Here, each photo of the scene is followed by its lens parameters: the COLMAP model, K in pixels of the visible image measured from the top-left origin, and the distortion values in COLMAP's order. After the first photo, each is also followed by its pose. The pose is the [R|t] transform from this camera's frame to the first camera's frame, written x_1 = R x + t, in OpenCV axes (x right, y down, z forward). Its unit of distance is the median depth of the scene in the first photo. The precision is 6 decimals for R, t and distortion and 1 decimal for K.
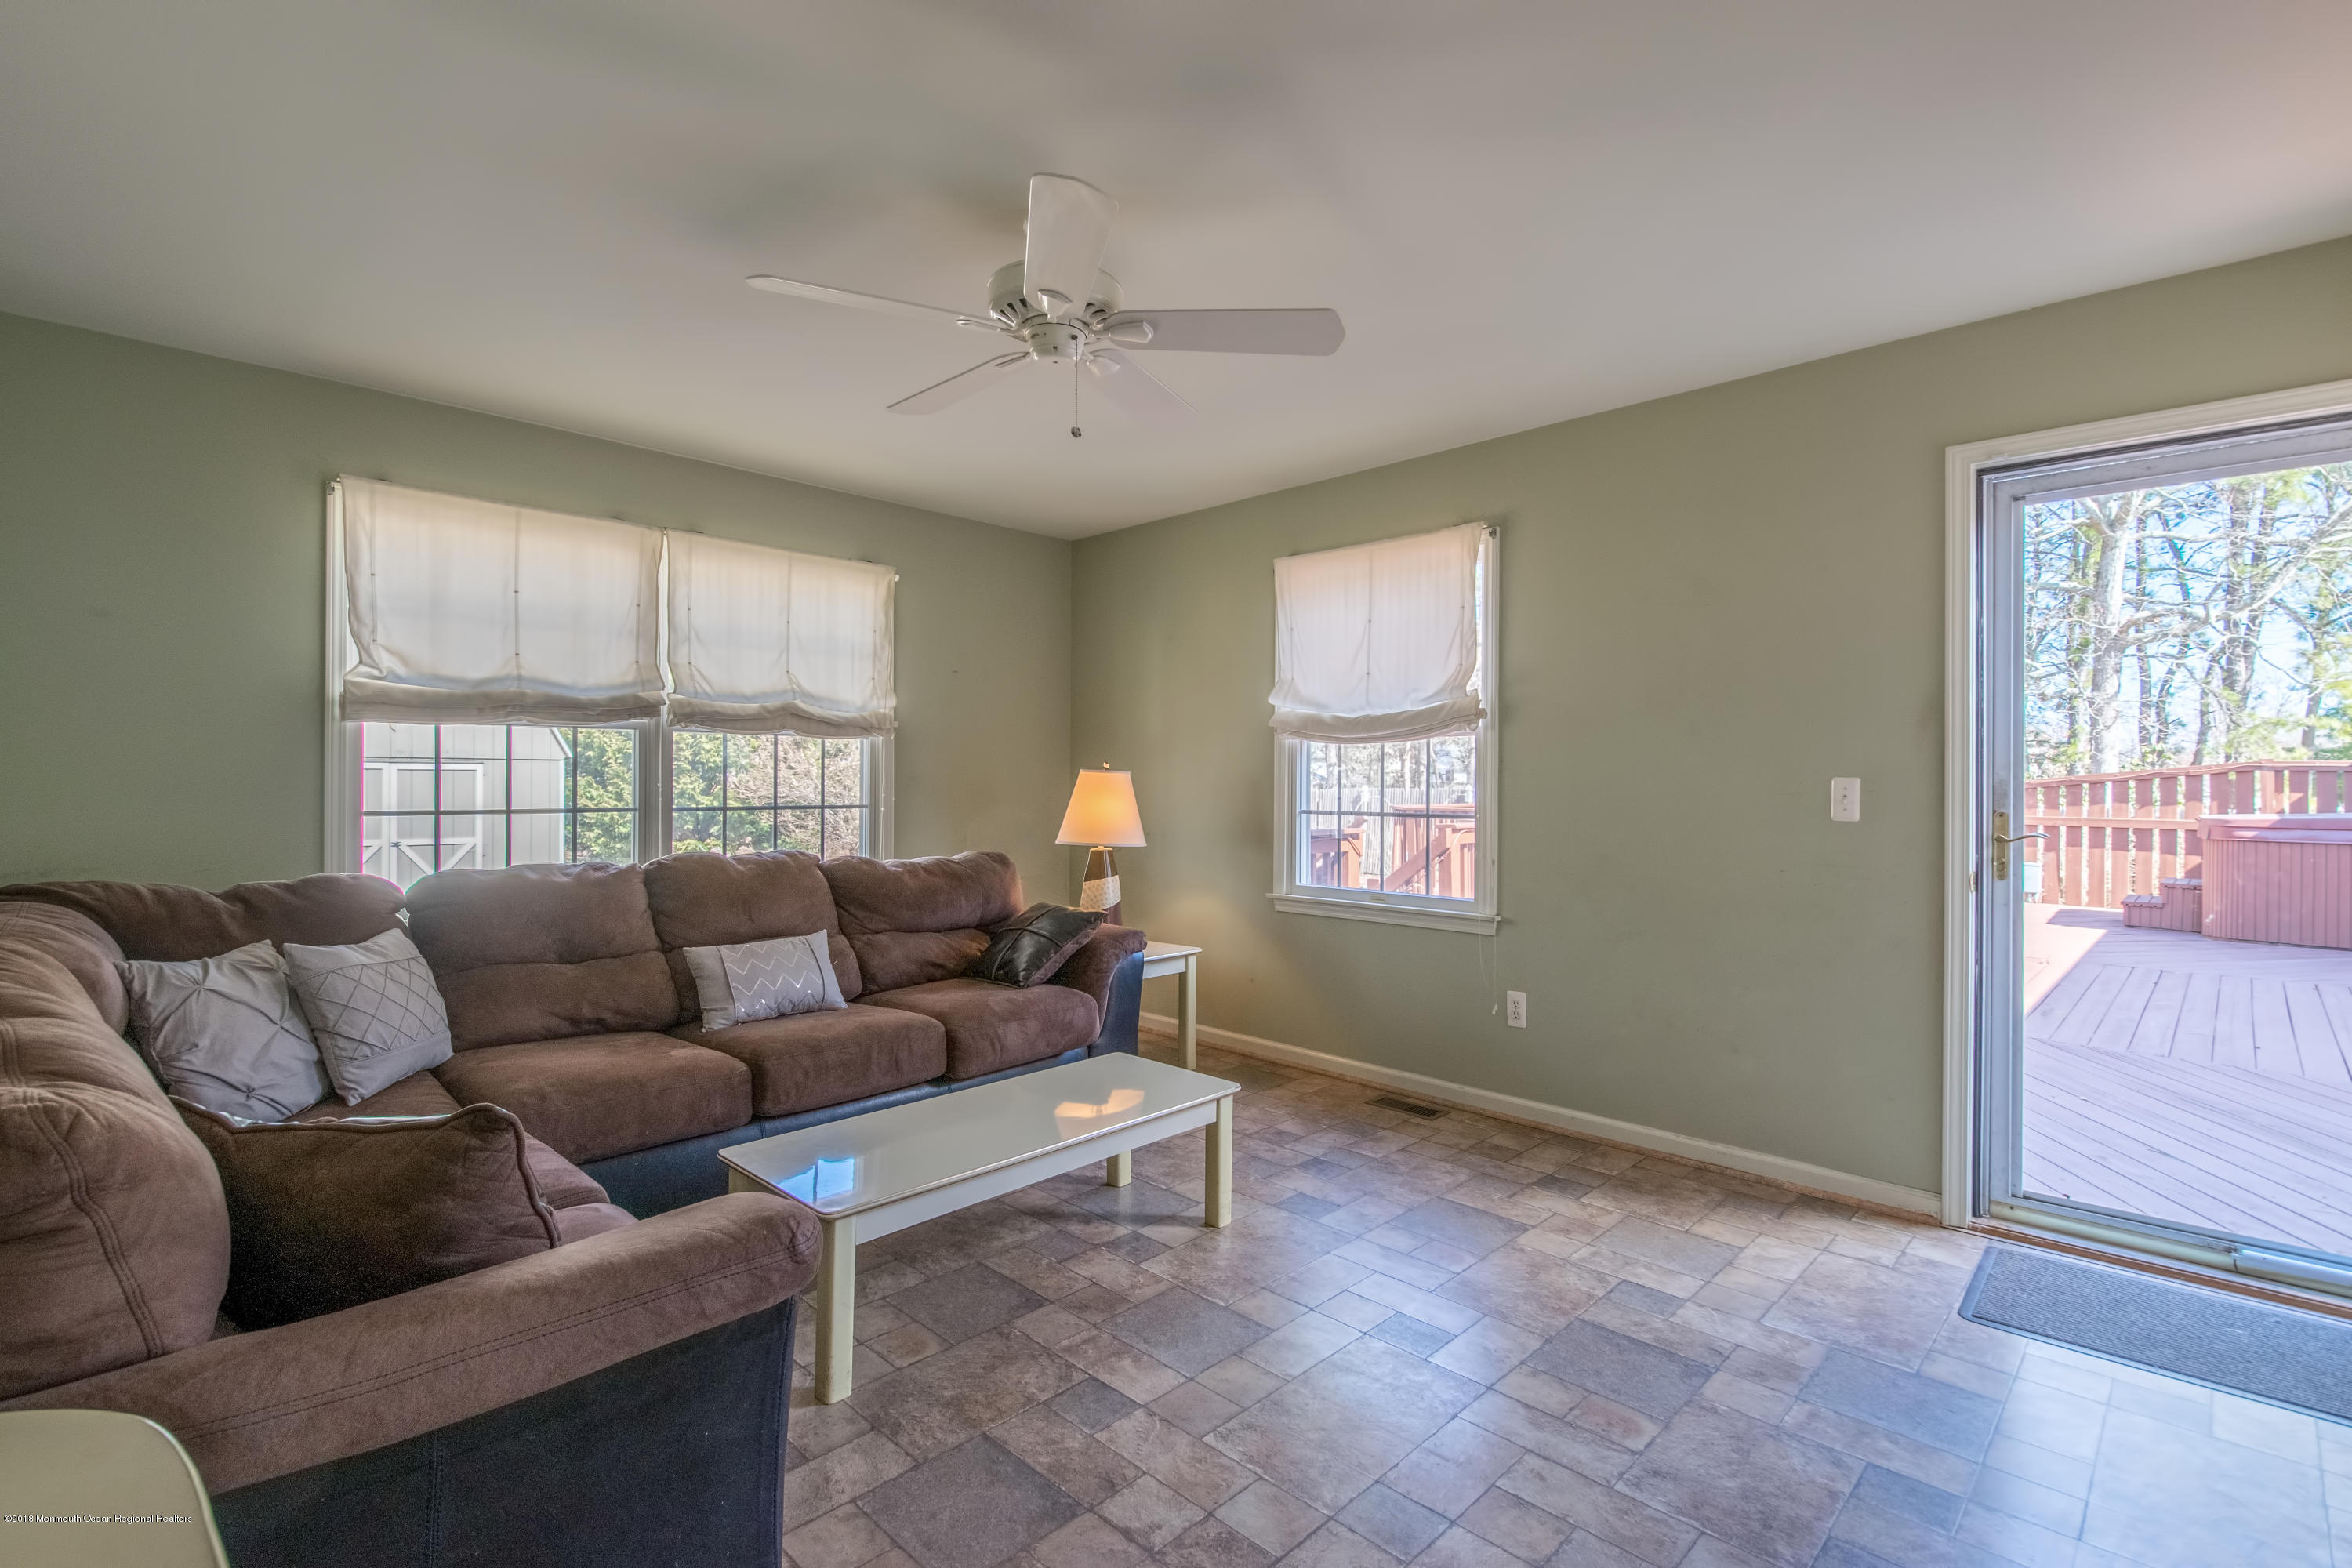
lens RADIAL K [[1071.9, 0, 1176.0], [0, 1071.9, 784.0], [0, 0, 1]] dist [-0.000799, -0.000077]
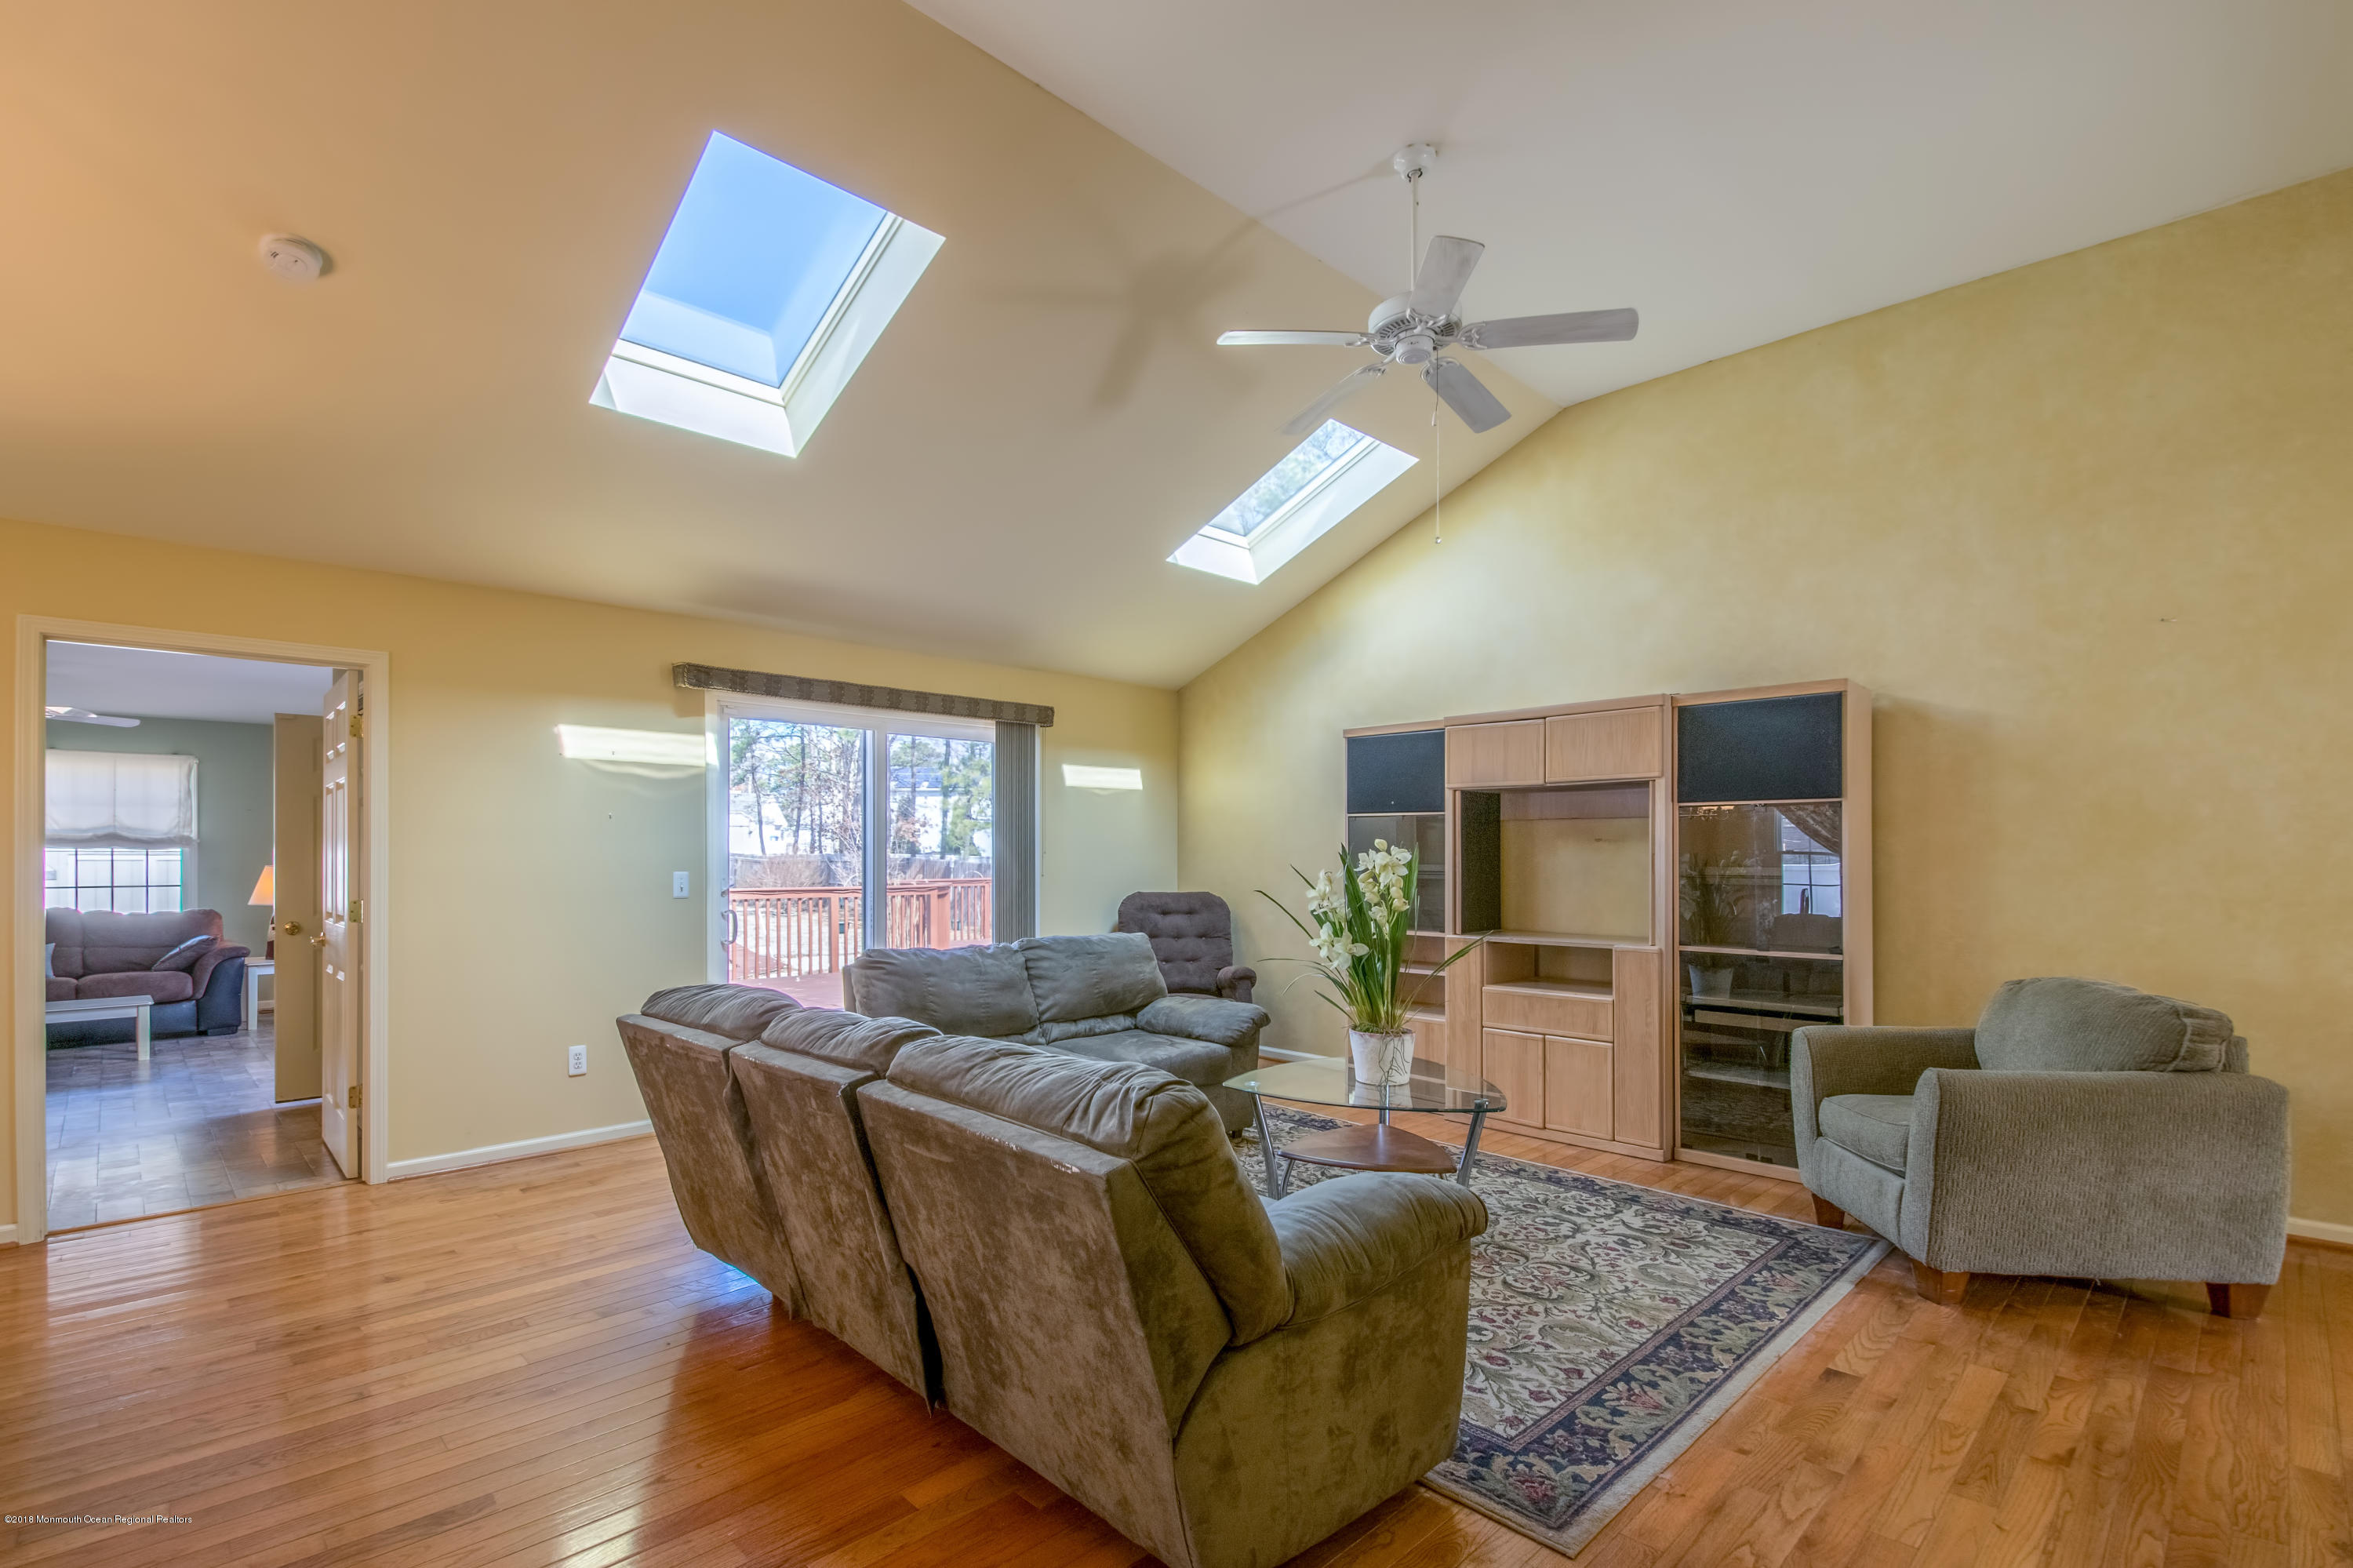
lens RADIAL K [[1073.7, 0, 1161.5], [0, 1073.7, 848.2], [0, 0, 1]] dist [0.021019, -0.020615]
pose [[0.999936, -0.005043, -0.010145, 1.807480], [0.004946, 0.999941, -0.009620, -0.022023], [0.010193, 0.009569, 0.999902, -1.062893]]
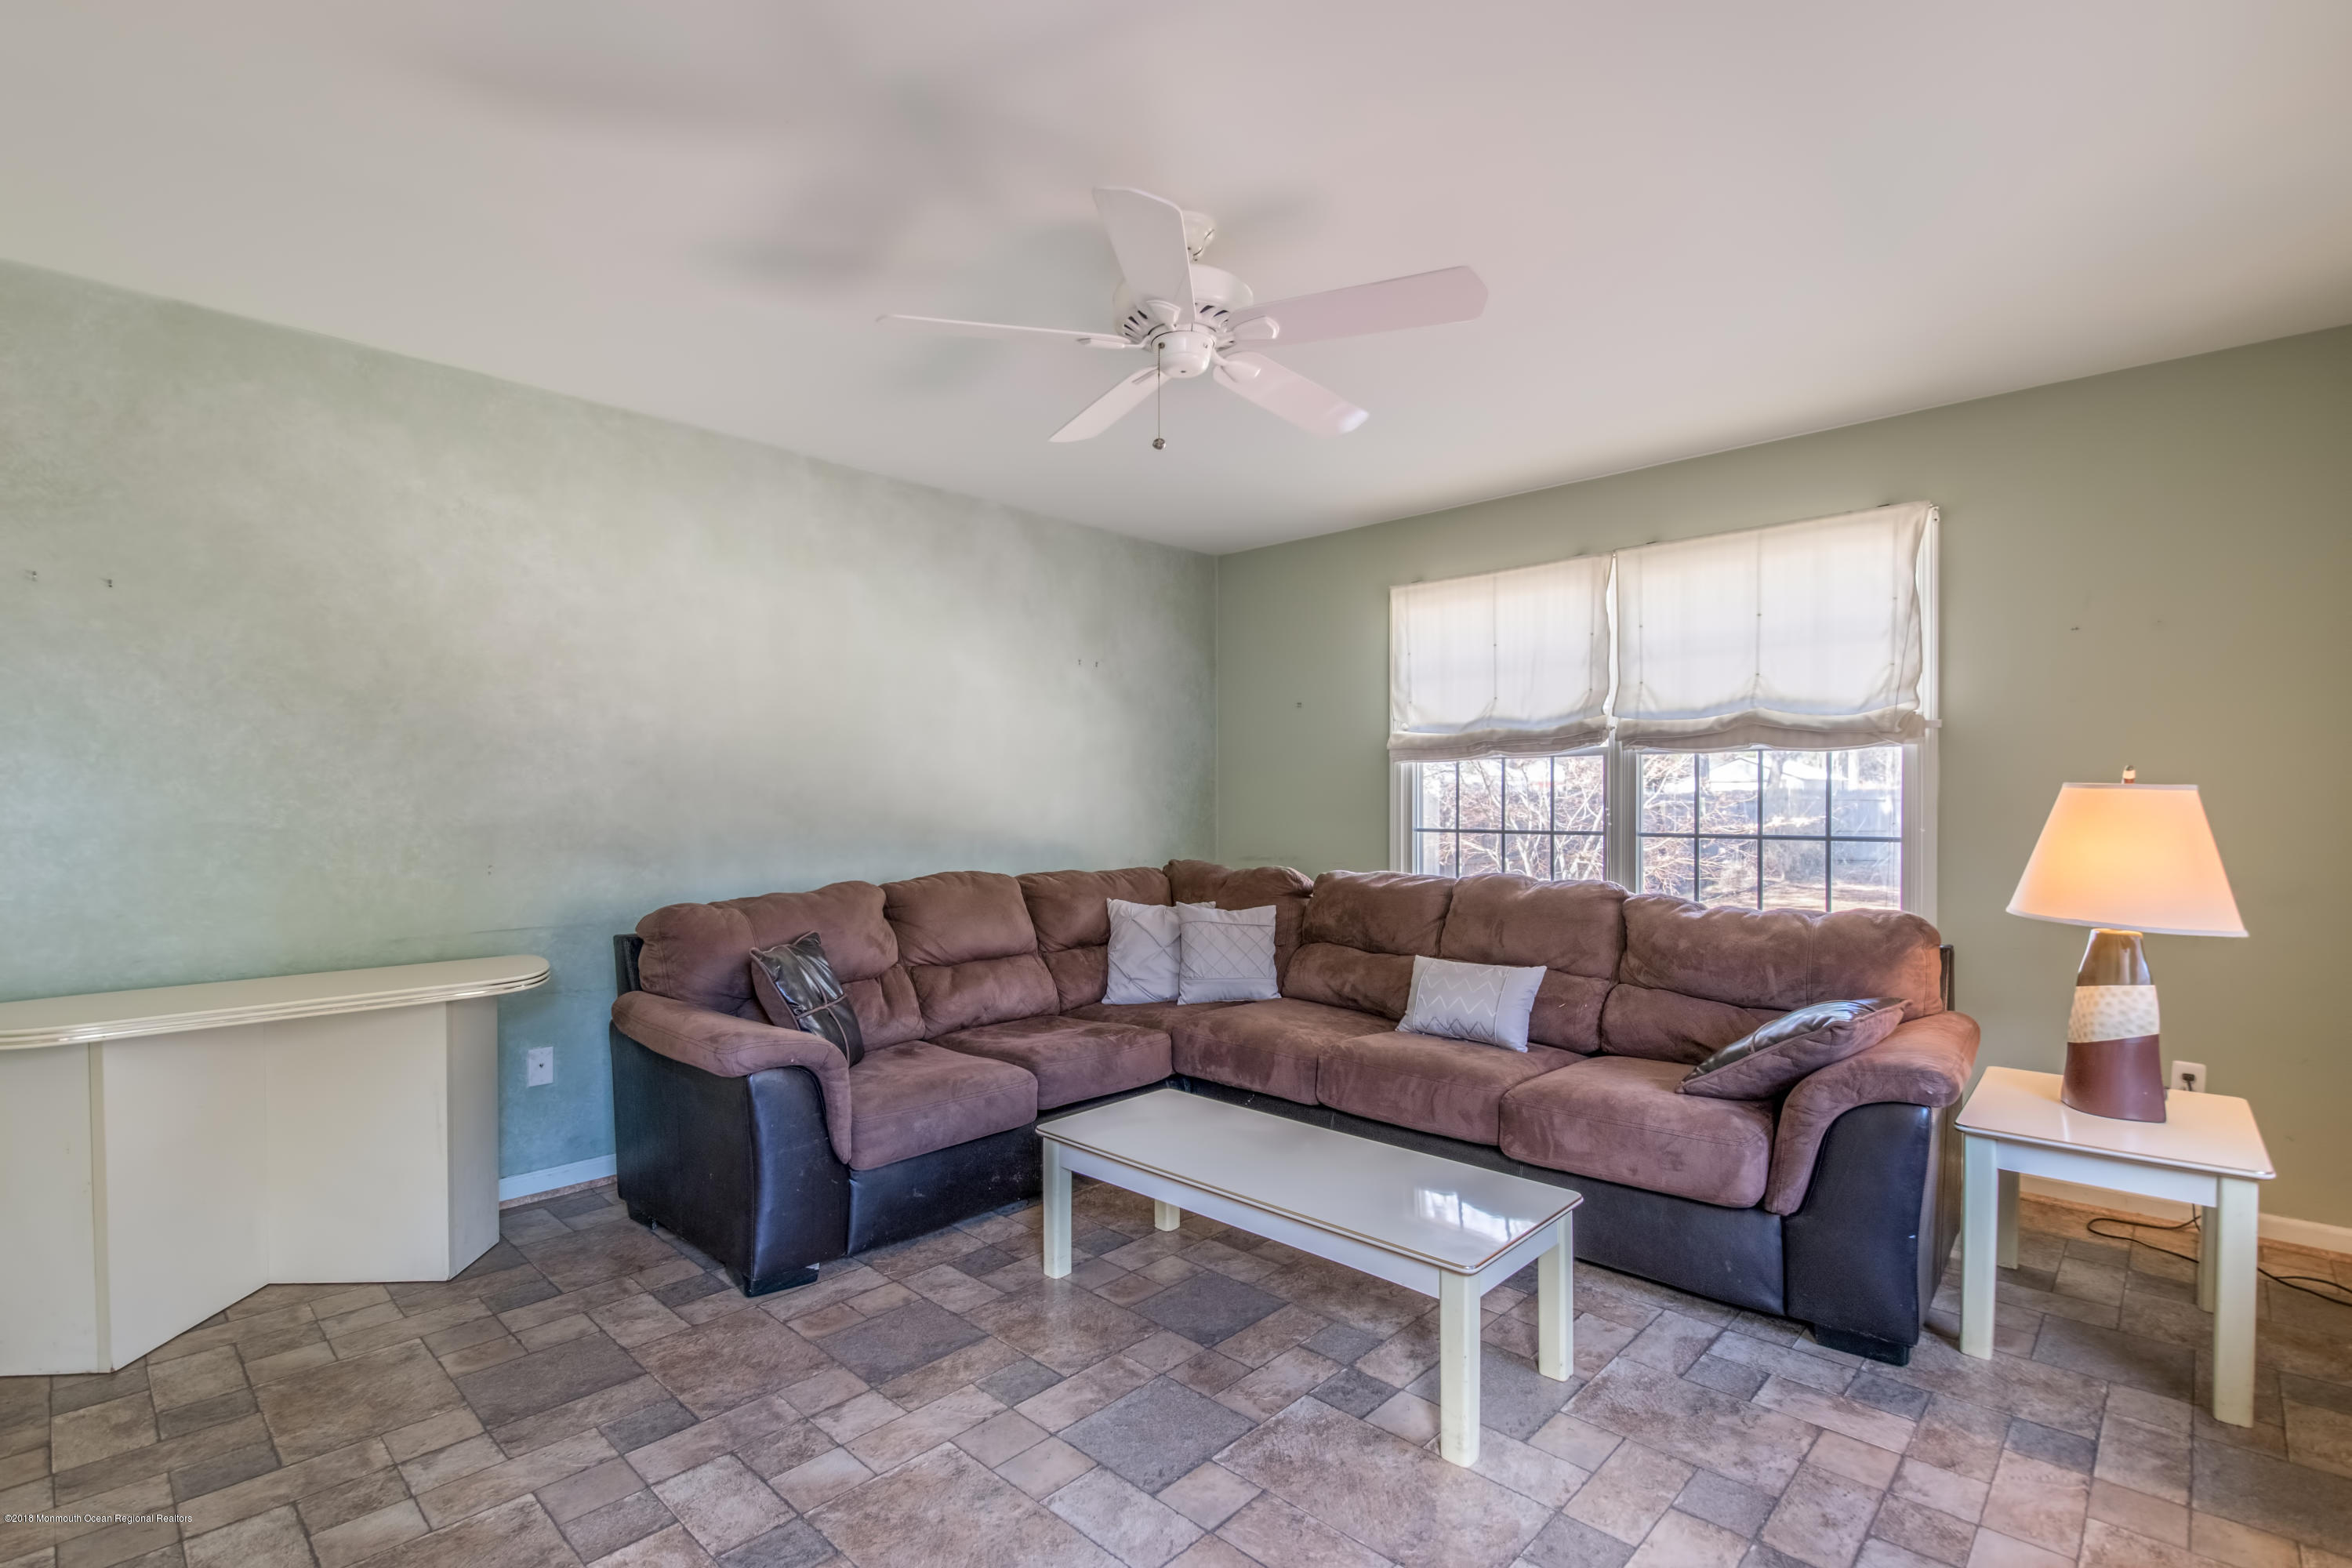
lens RADIAL K [[1061.9, 0, 1170.0], [0, 1061.9, 814.6], [0, 0, 1]] dist [0.033076, -0.023651]
pose [[0.015329, 0.007751, -0.999852, 0.554650], [-0.000145, 0.999970, 0.007750, -0.002097], [0.999882, 0.000026, 0.015330, 0.627192]]
